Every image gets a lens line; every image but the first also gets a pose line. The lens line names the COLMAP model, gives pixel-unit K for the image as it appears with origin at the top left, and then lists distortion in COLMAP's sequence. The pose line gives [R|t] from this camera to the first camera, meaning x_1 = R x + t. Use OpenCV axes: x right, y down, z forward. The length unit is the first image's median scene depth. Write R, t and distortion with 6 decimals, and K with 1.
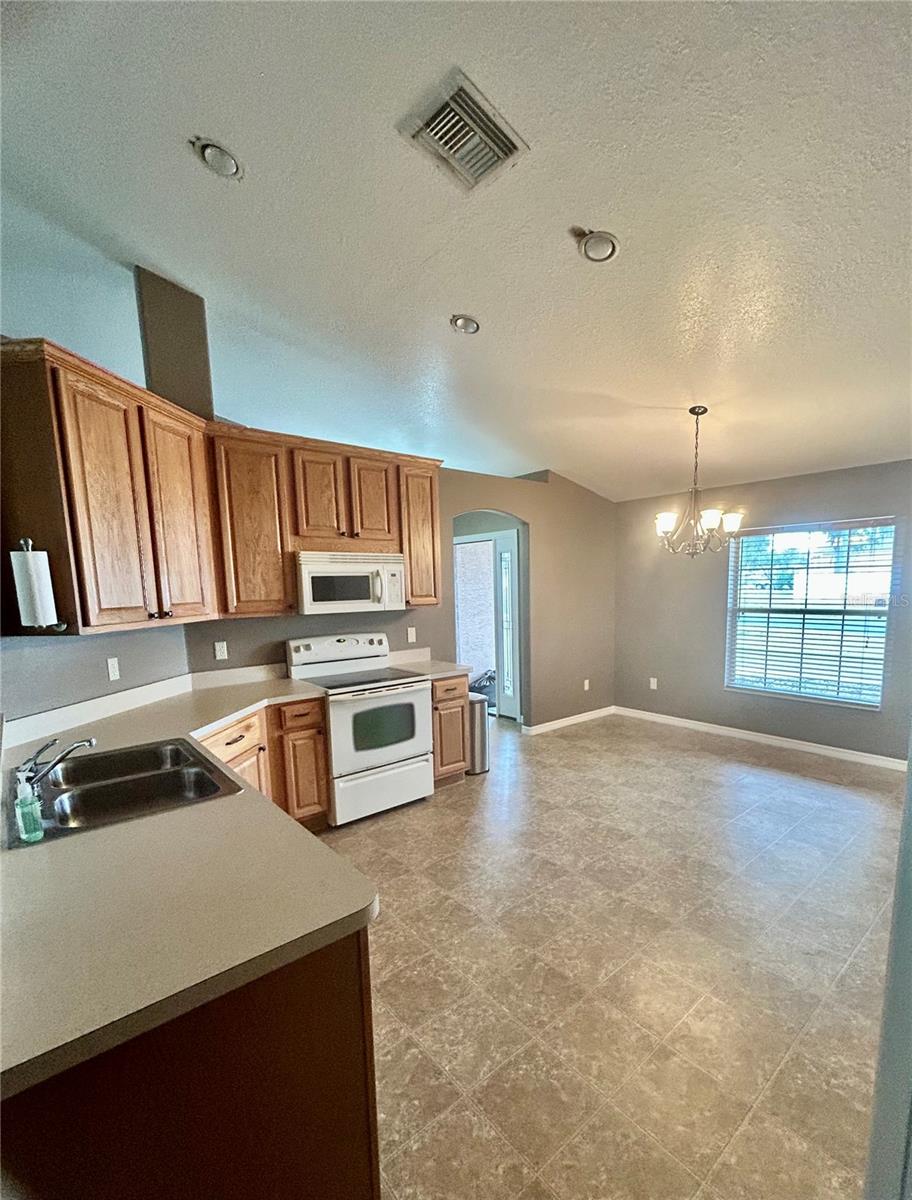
lens RADIAL K [[532.5, 0, 505.6], [0, 532.5, 657.8], [0, 0, 1]] dist [-0.000126, 0.000062]
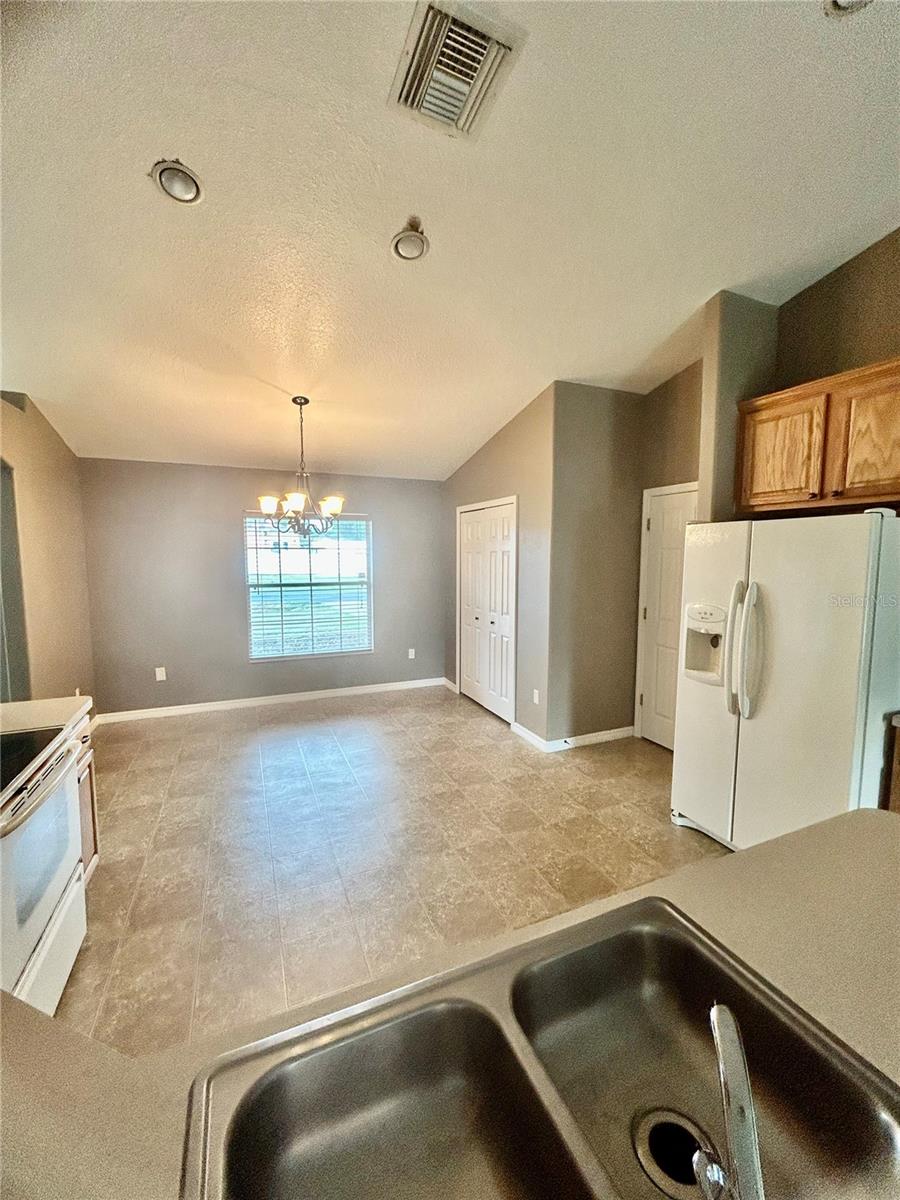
lens RADIAL K [[484.1, 0, 450.0], [0, 484.1, 600.0], [0, 0, 1]] dist [-0.000288, 0.000035]
pose [[0.332572, -0.074610, 0.940122, -0.507836], [0.122555, 0.991832, 0.035360, -0.070935], [-0.935081, 0.103457, 0.338999, 0.460484]]
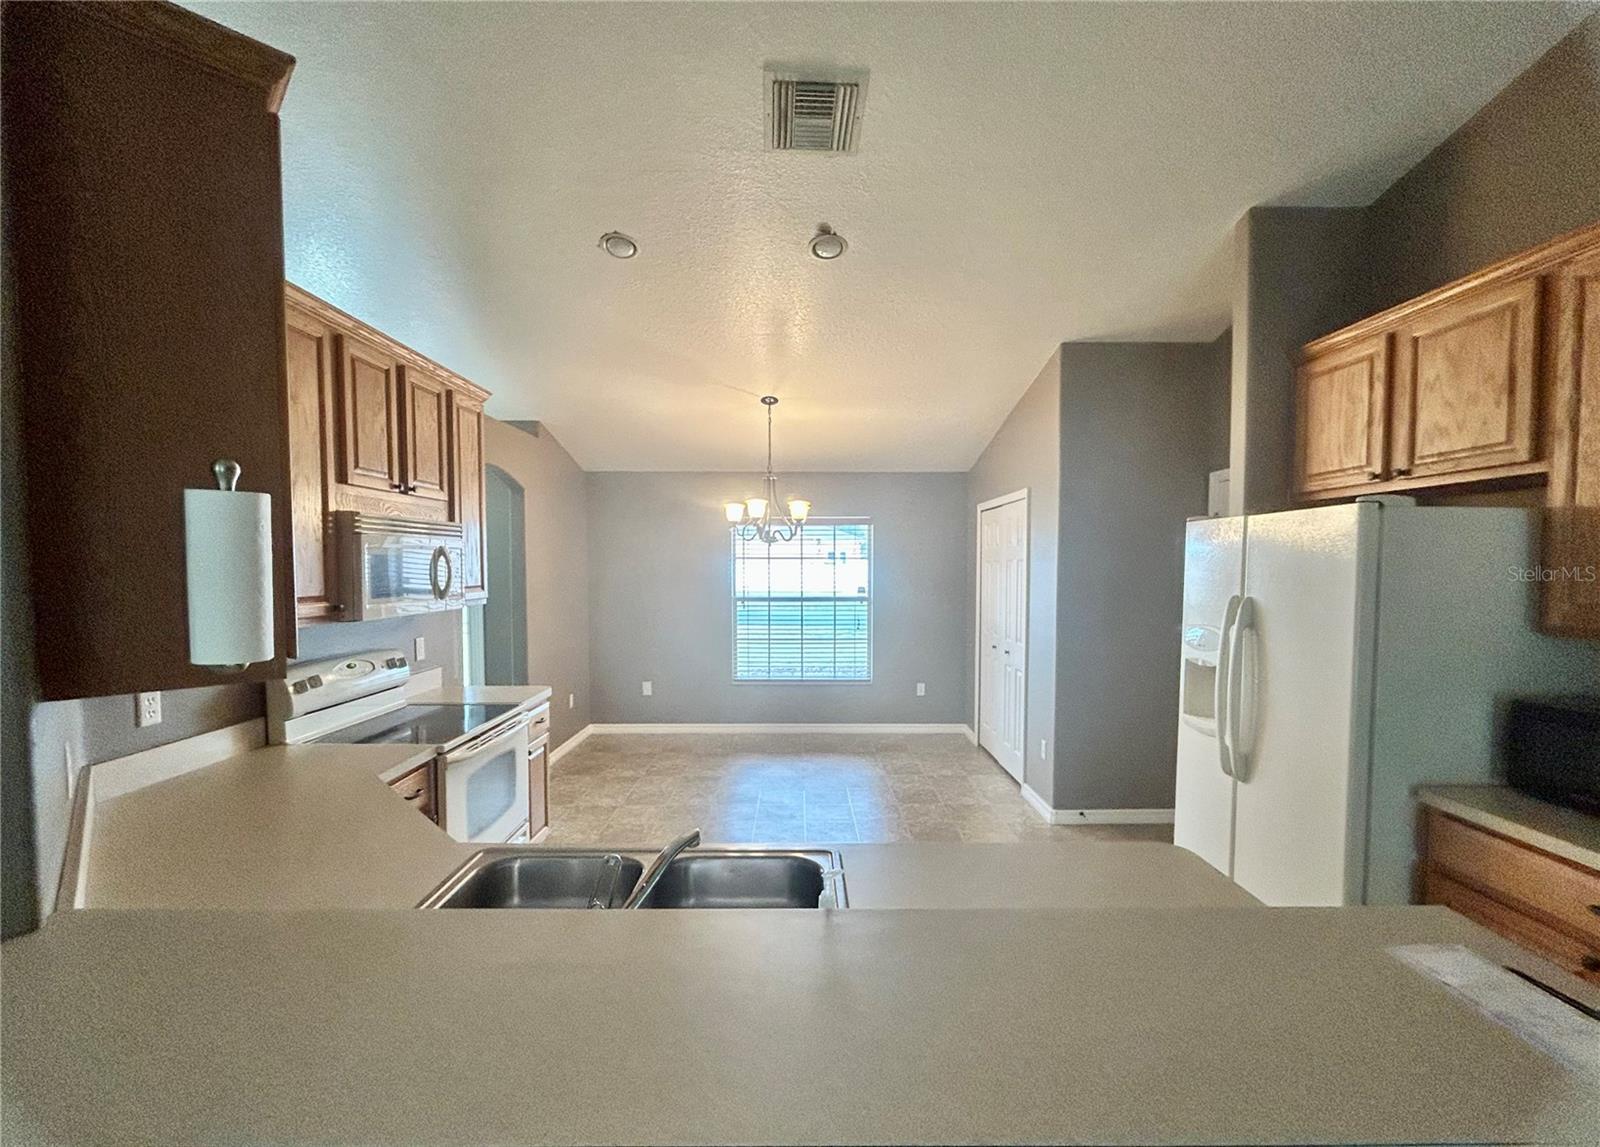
lens RADIAL K [[664.4, 0, 798.4], [0, 664.4, 596.8], [0, 0, 1]] dist [0.001055, -0.000063]
pose [[0.675744, -0.018716, 0.736899, -0.557844], [0.090369, 0.994240, -0.057618, -0.022984], [-0.731576, 0.105528, 0.673543, 0.171054]]
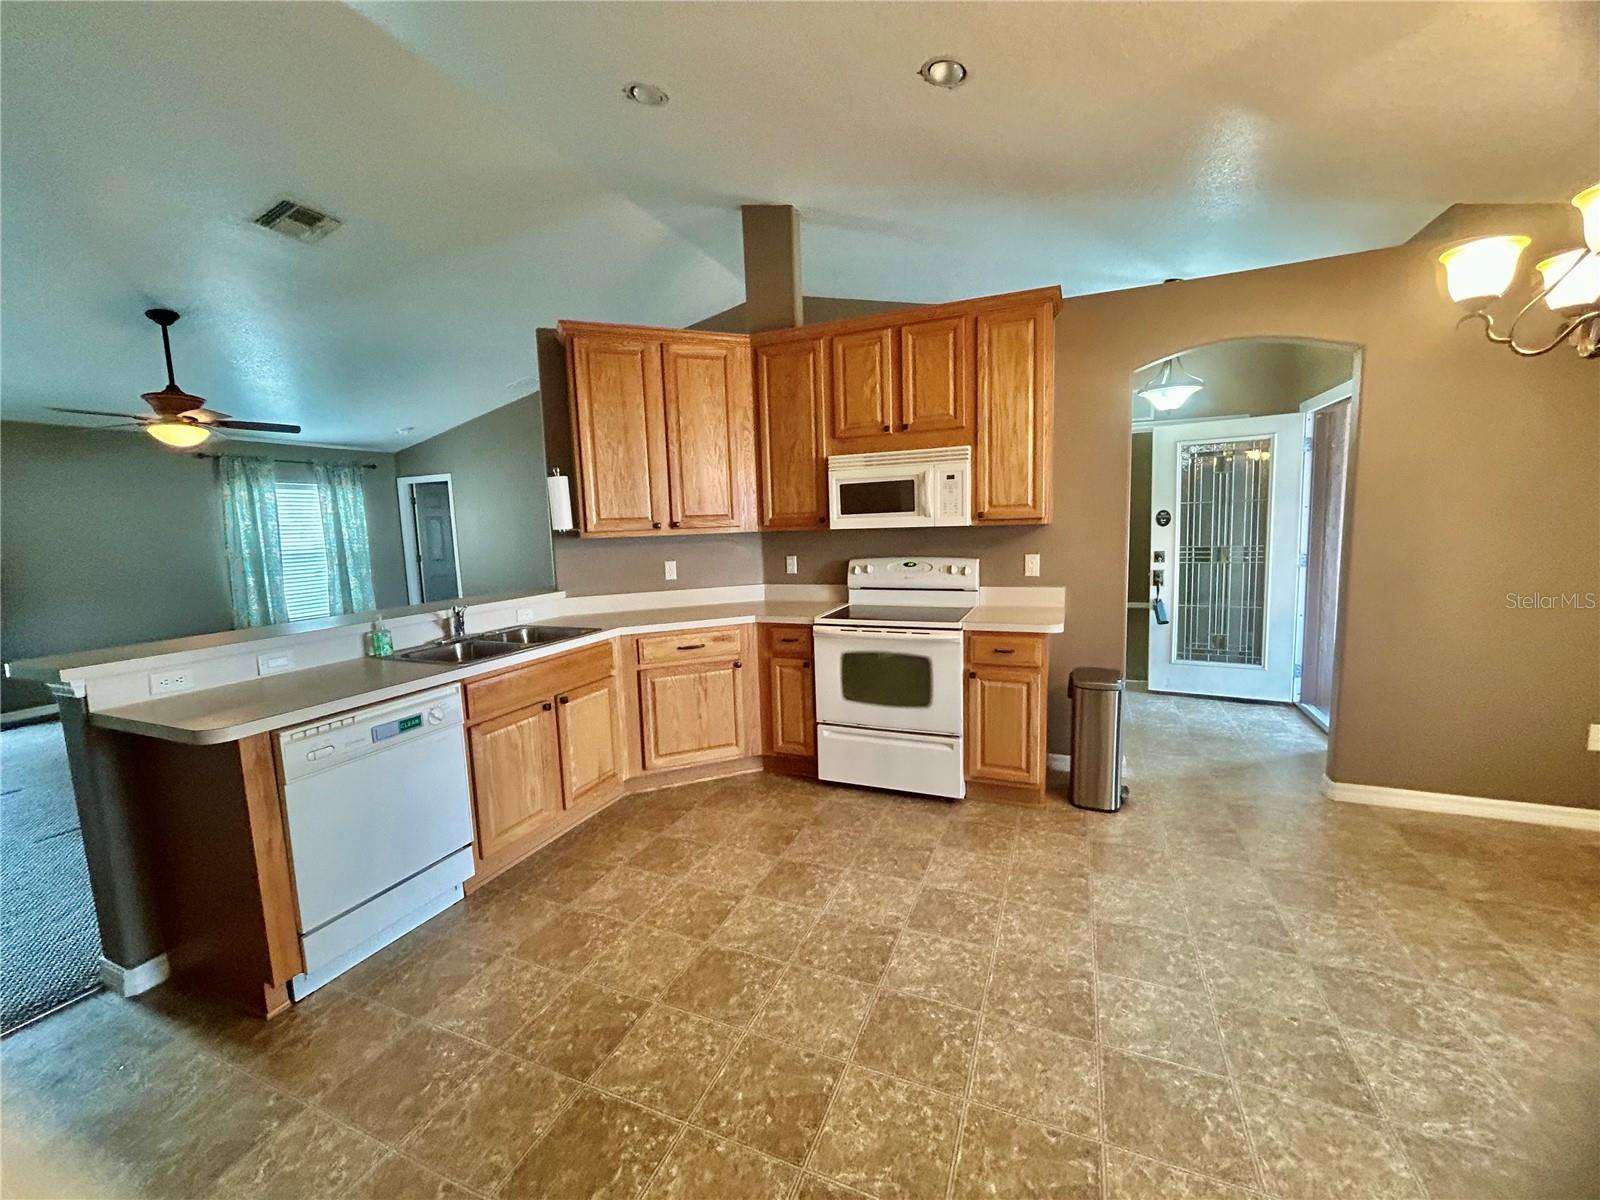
lens RADIAL K [[645.4, 0, 800.0], [0, 645.4, 600.0], [0, 0, 1]] dist [-0.000288, 0.000035]
pose [[0.422405, 0.114541, -0.899141, 0.530198], [-0.100115, 0.991810, 0.079314, -0.043079], [0.900861, 0.056515, 0.430412, 0.486502]]
